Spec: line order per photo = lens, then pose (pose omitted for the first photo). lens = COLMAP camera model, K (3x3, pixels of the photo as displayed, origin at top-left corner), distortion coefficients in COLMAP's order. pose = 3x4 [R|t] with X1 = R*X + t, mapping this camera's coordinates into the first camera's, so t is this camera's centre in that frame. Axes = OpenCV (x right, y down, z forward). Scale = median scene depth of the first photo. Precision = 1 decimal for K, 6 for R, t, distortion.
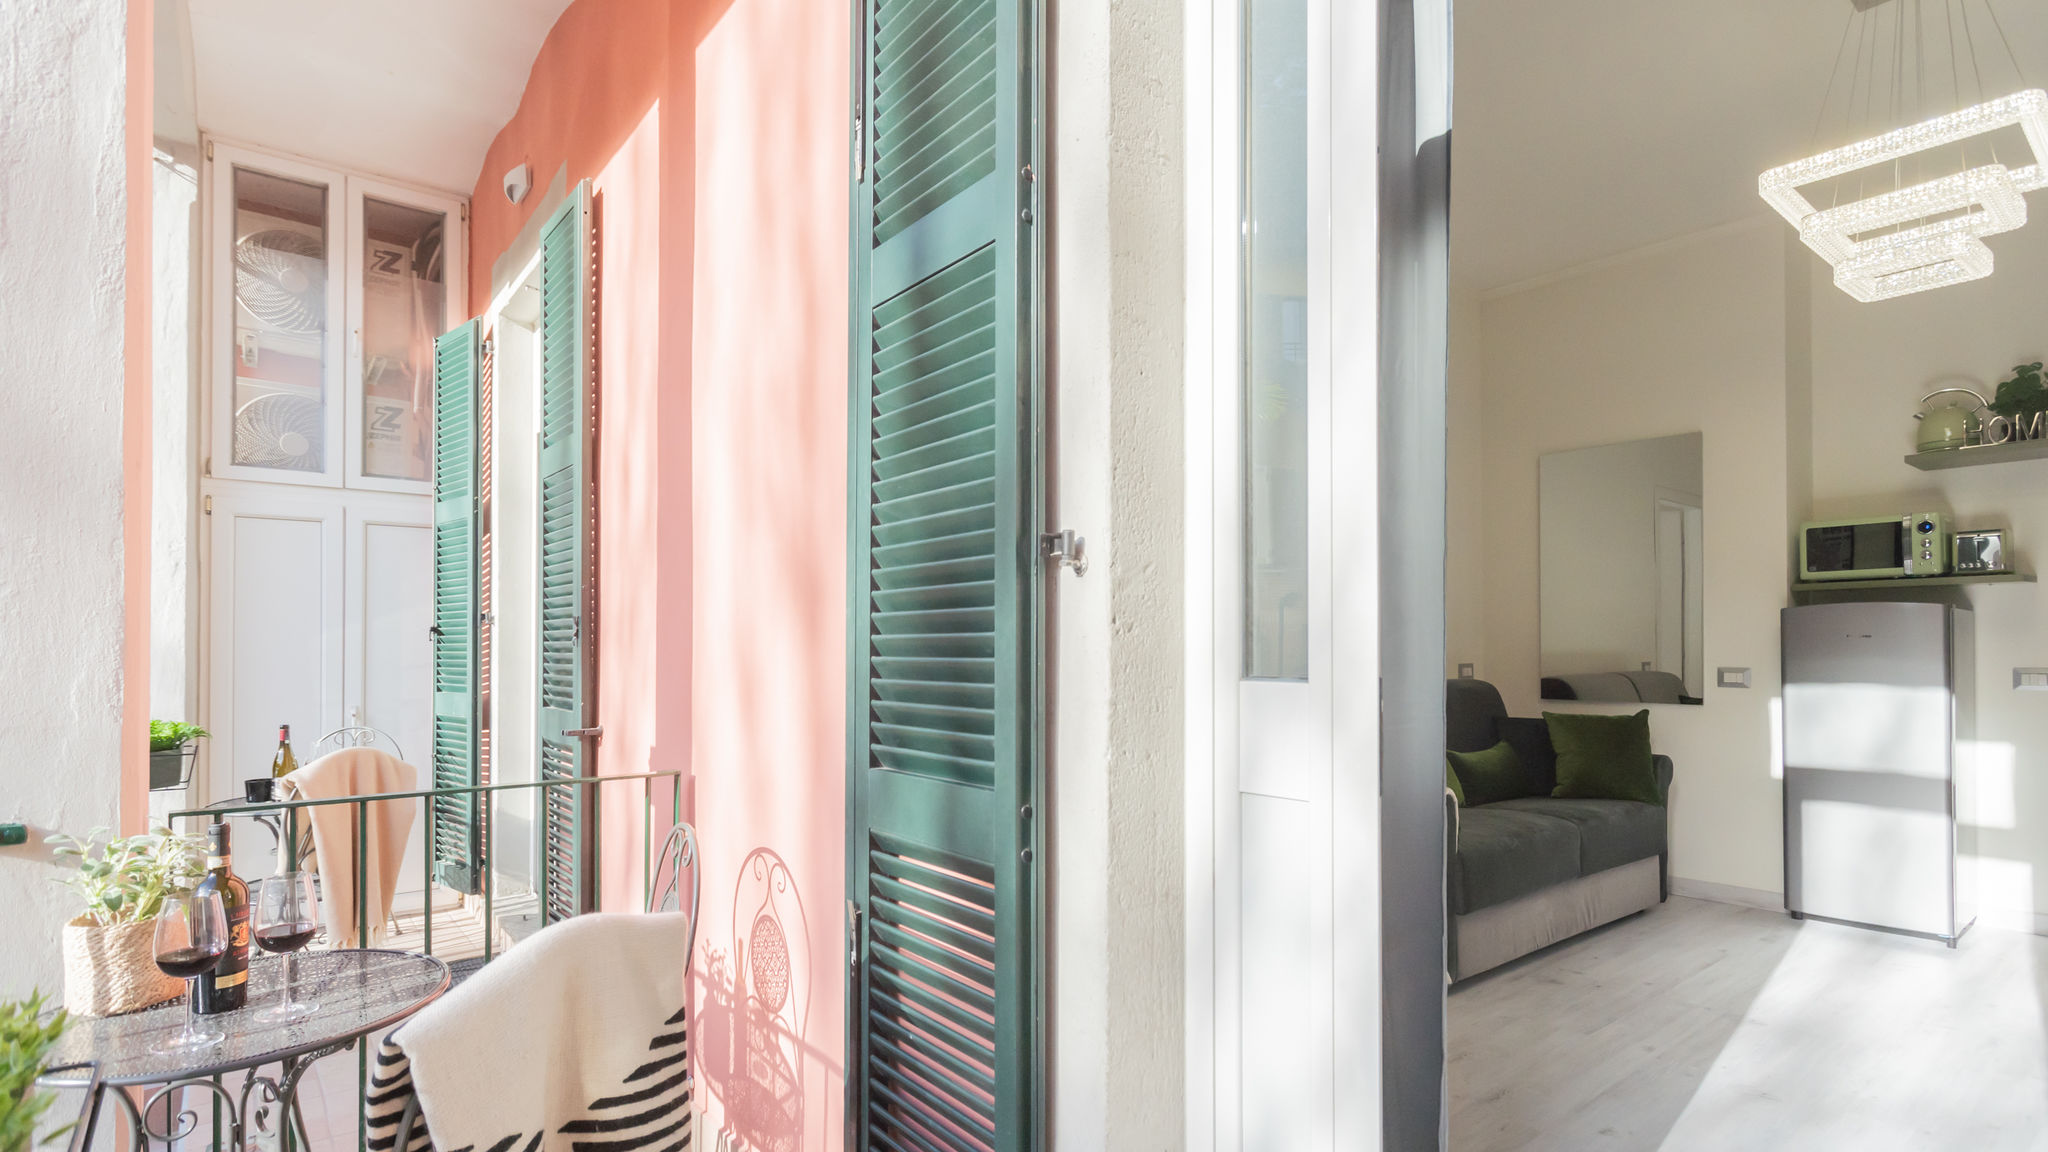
lens RADIAL K [[988.5, 0, 1039.9], [0, 988.5, 630.9], [0, 0, 1]] dist [0.003999, -0.000739]
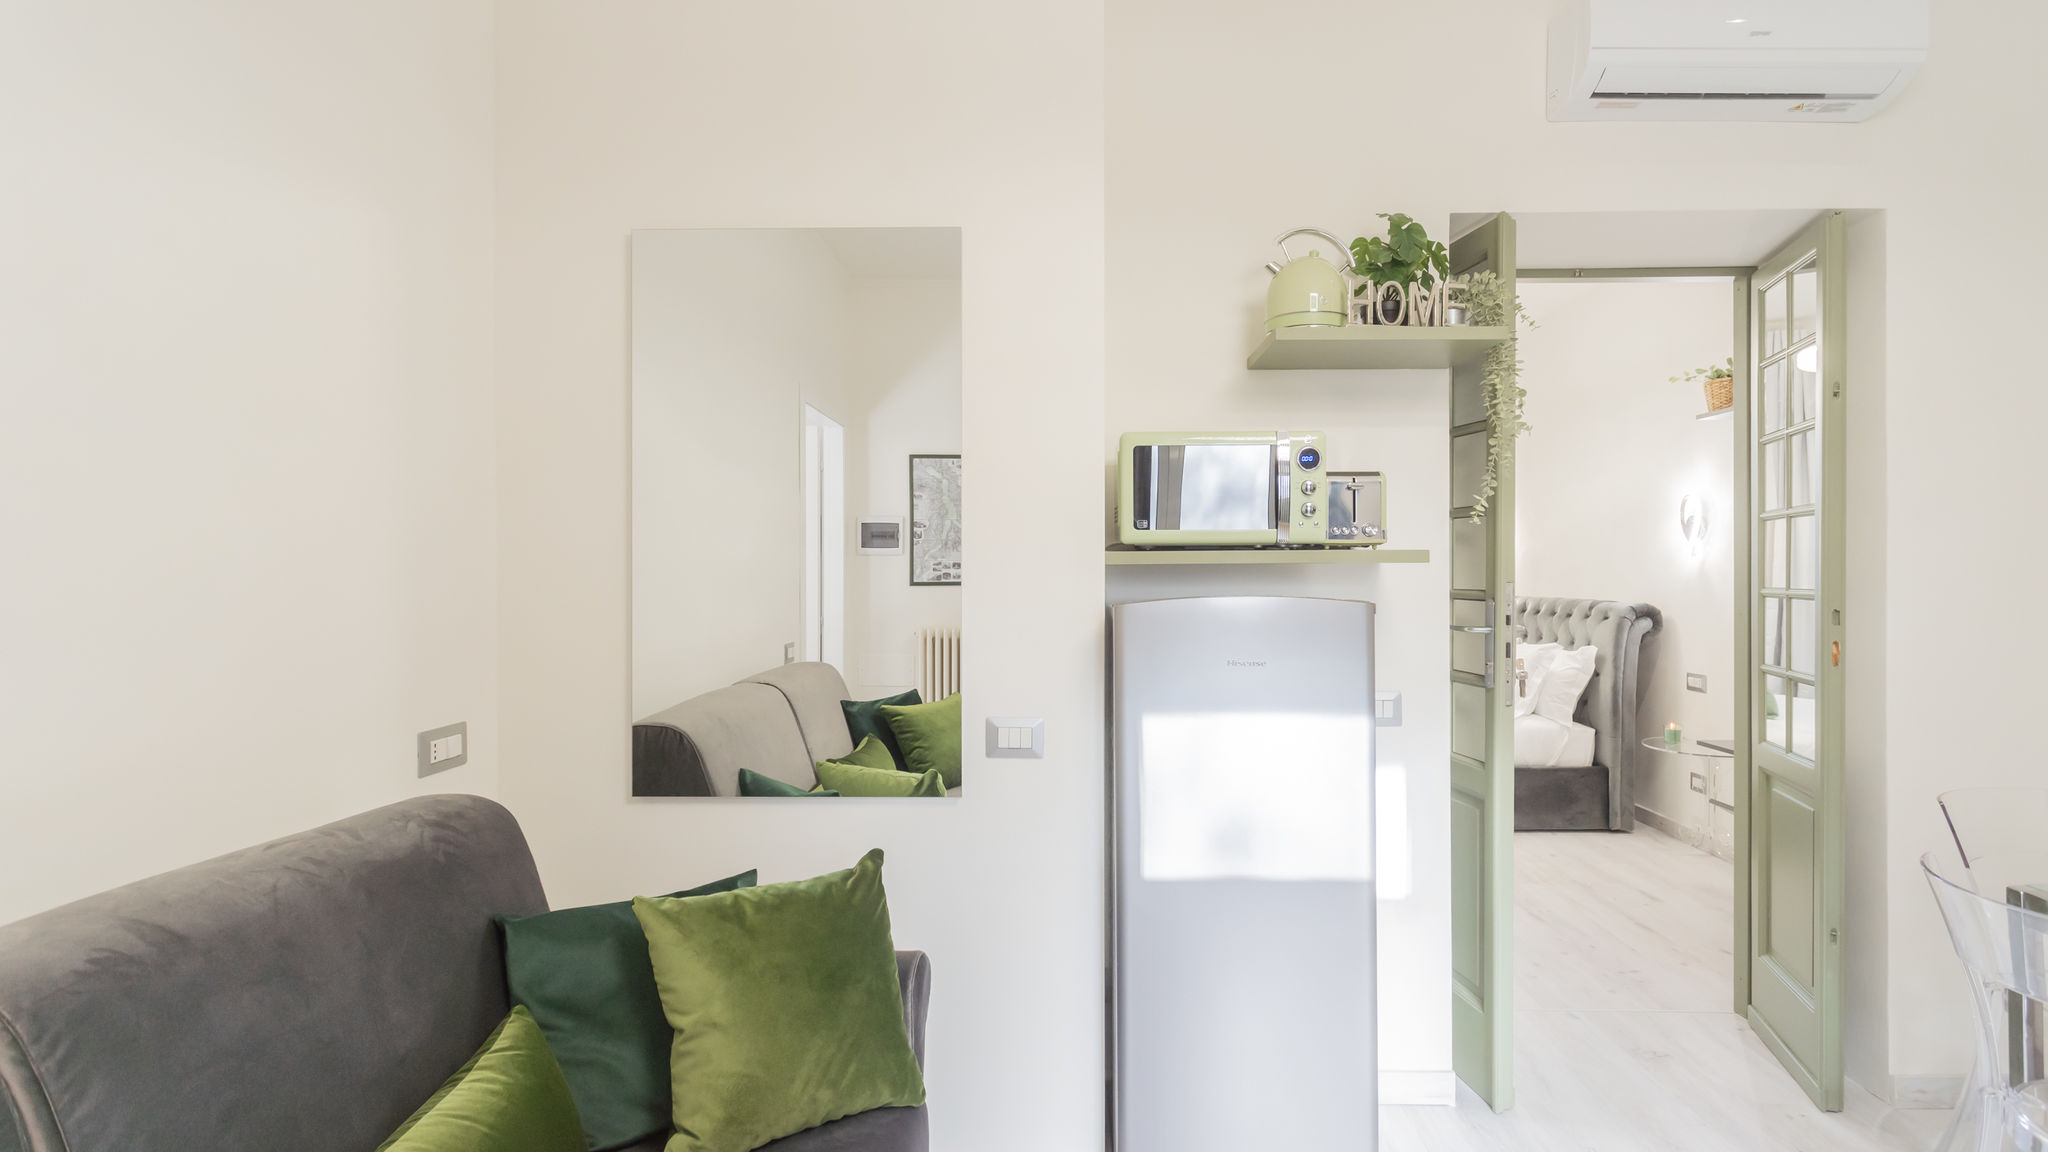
lens RADIAL K [[988.5, 0, 1049.3], [0, 988.5, 572.4], [0, 0, 1]] dist [0.003999, -0.000739]
pose [[0.639355, -0.002657, 0.768907, 0.448071], [-0.011260, 0.999854, 0.012818, -0.055811], [-0.768829, -0.016853, 0.639232, 0.904873]]
